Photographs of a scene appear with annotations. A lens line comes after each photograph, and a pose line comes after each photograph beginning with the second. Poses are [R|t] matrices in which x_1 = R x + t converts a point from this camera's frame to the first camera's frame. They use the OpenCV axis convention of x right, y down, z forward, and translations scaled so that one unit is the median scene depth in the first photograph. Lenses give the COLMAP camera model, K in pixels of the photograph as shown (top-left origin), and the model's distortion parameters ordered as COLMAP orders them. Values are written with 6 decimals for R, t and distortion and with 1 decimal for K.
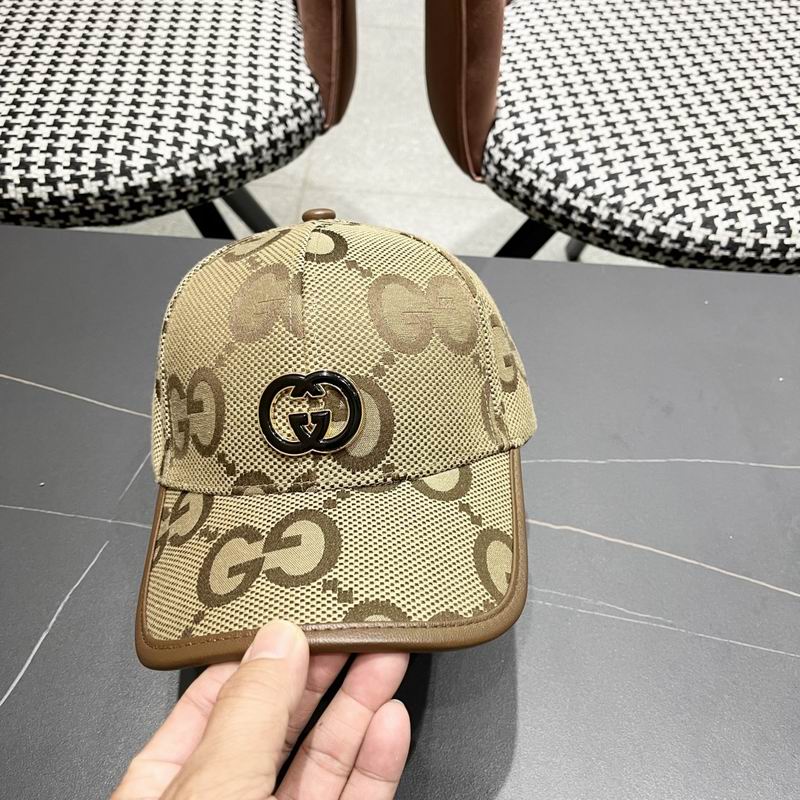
lens RADIAL K [[838.7, 0, 409.1], [0, 838.7, 405.9], [0, 0, 1]] dist [0.018542, 0.000000]
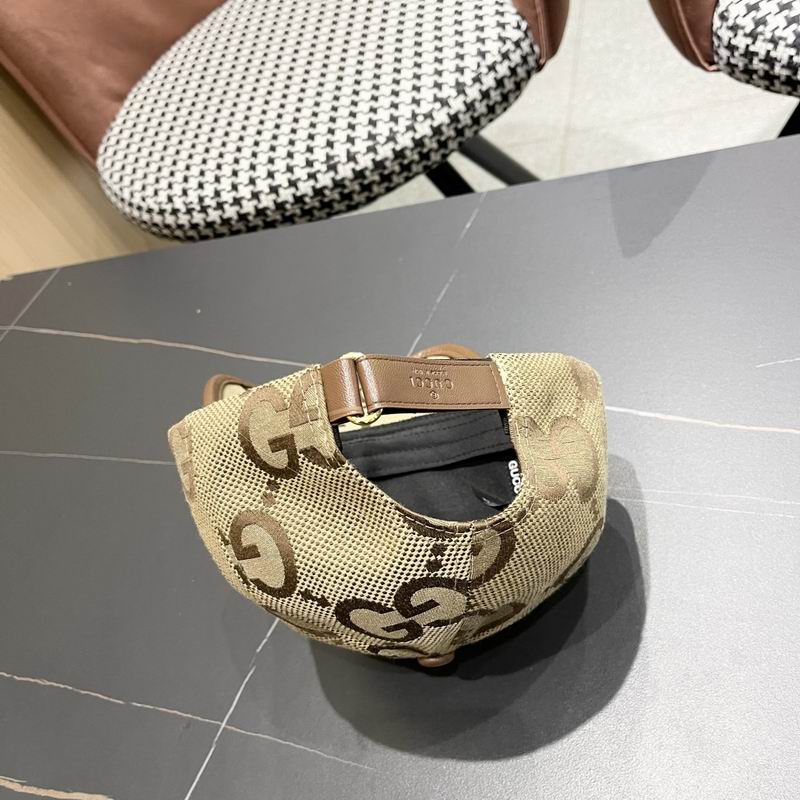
lens RADIAL K [[838.7, 0, 397.7], [0, 838.7, 414.7], [0, 0, 1]] dist [0.018542, 0.000000]
pose [[0.904700, -0.123975, -0.407612, 0.109784], [0.142663, 0.989648, 0.015641, 0.036839], [0.401453, -0.072302, 0.913021, 0.018316]]
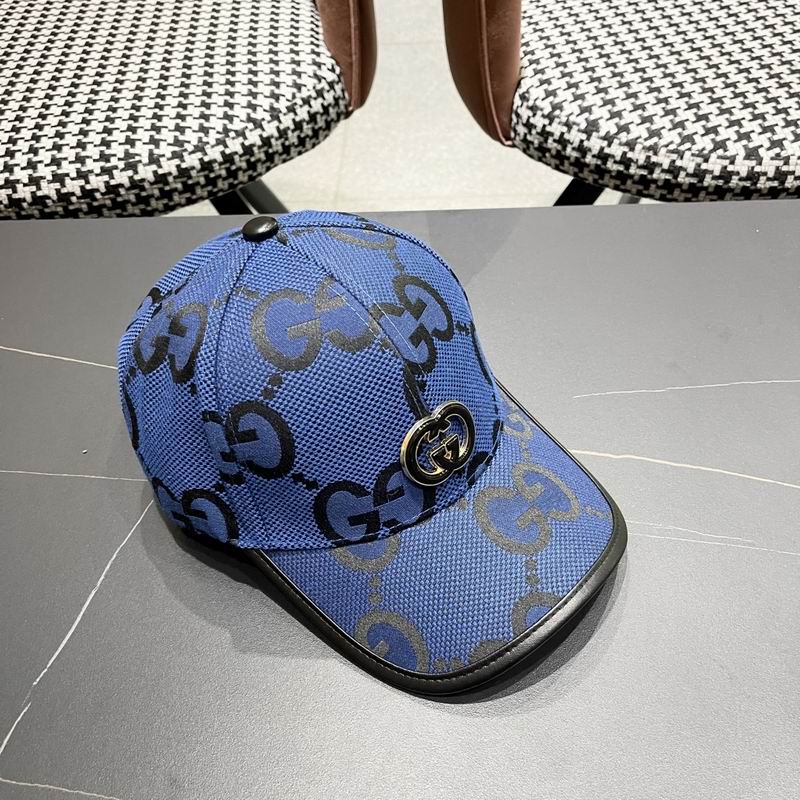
lens RADIAL K [[838.7, 0, 406.9], [0, 838.7, 410.3], [0, 0, 1]] dist [0.018542, 0.000000]
pose [[0.995312, -0.075726, -0.060168, 0.000721], [0.073182, 0.996373, -0.043418, 0.081502], [0.063237, 0.038811, 0.997244, 0.029500]]
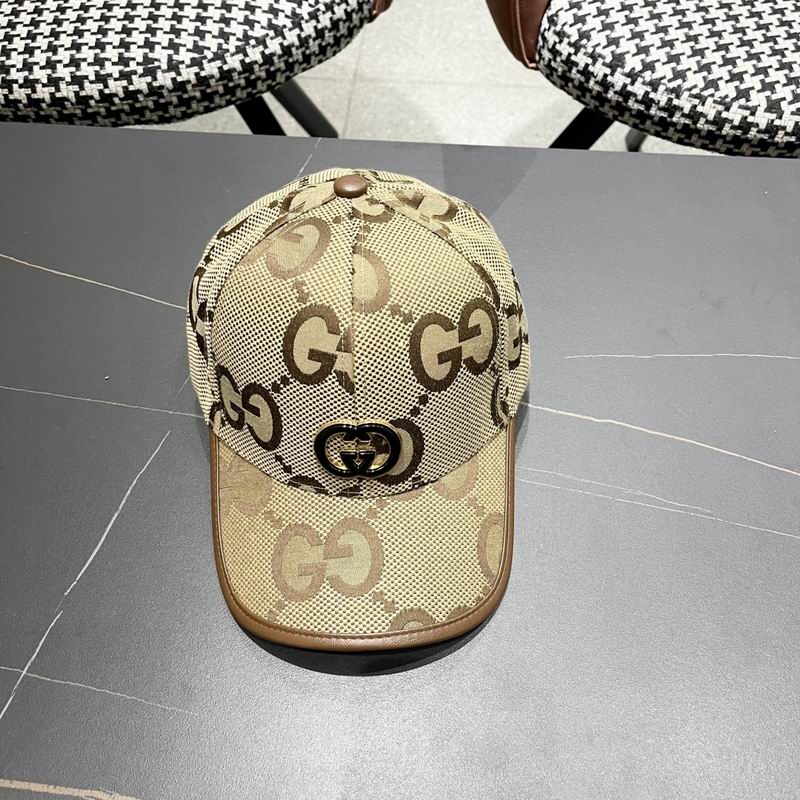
lens RADIAL K [[838.7, 0, 405.3], [0, 838.7, 415.0], [0, 0, 1]] dist [0.018542, 0.000000]
pose [[0.997383, 0.004420, -0.072161, 0.010088], [0.004709, 0.992039, 0.125843, 0.006096], [0.072142, -0.125854, 0.989422, -0.016987]]
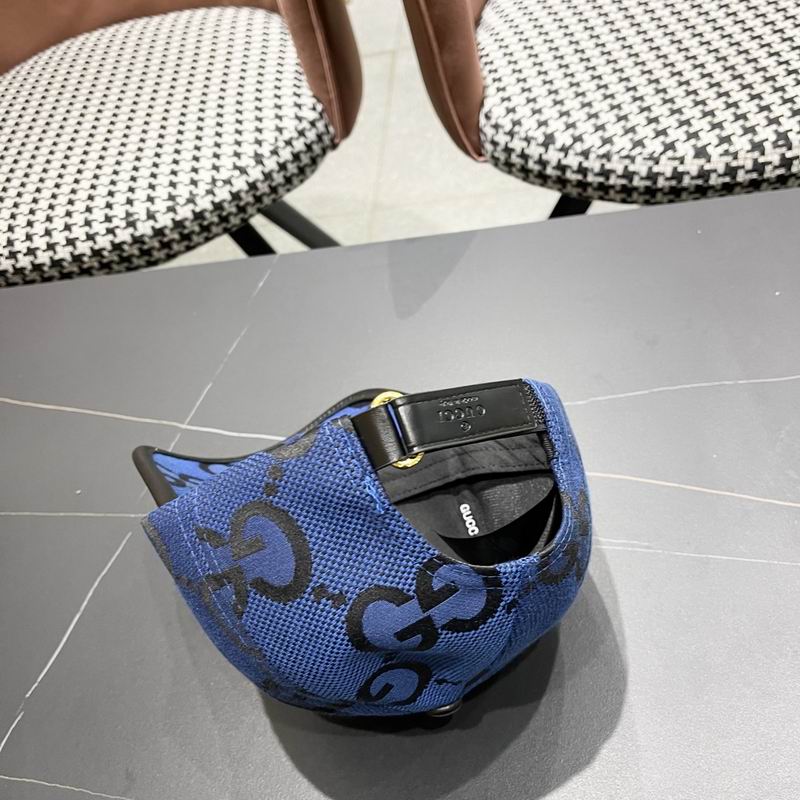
lens RADIAL K [[838.7, 0, 407.6], [0, 838.7, 415.0], [0, 0, 1]] dist [0.018542, 0.000000]
pose [[0.969983, -0.145175, -0.195080, 0.164435], [0.141649, 0.989400, -0.031980, 0.062897], [0.197655, 0.003387, 0.980266, -0.020575]]
